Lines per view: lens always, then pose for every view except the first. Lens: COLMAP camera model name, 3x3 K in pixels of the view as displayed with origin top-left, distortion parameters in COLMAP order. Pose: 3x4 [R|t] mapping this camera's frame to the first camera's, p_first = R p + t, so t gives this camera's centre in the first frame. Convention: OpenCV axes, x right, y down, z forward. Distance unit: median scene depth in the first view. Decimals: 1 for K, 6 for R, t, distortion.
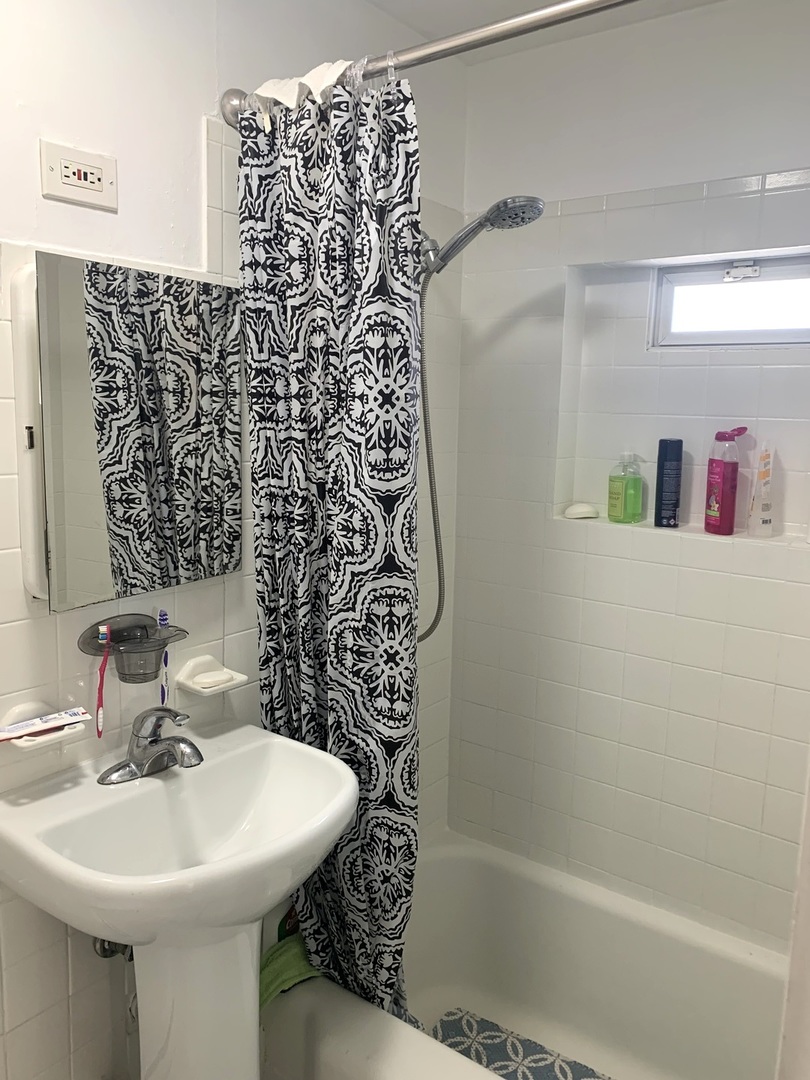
lens RADIAL K [[828.9, 0, 407.9], [0, 828.9, 534.8], [0, 0, 1]] dist [0.043769, -0.074949]
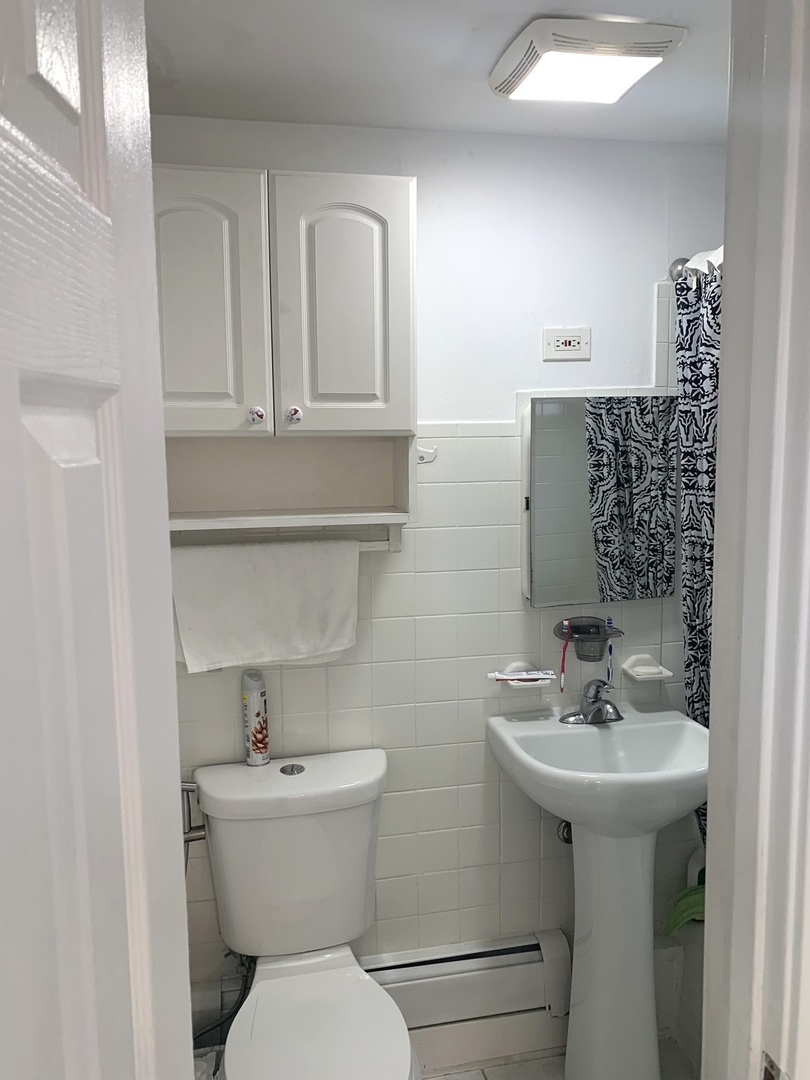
lens RADIAL K [[828.9, 0, 407.9], [0, 828.9, 534.8], [0, 0, 1]] dist [0.043769, -0.074949]
pose [[0.757463, 0.039375, -0.651689, 0.372186], [-0.064855, 0.997781, -0.015095, -0.009065], [0.649649, 0.053699, 0.758336, -0.347786]]
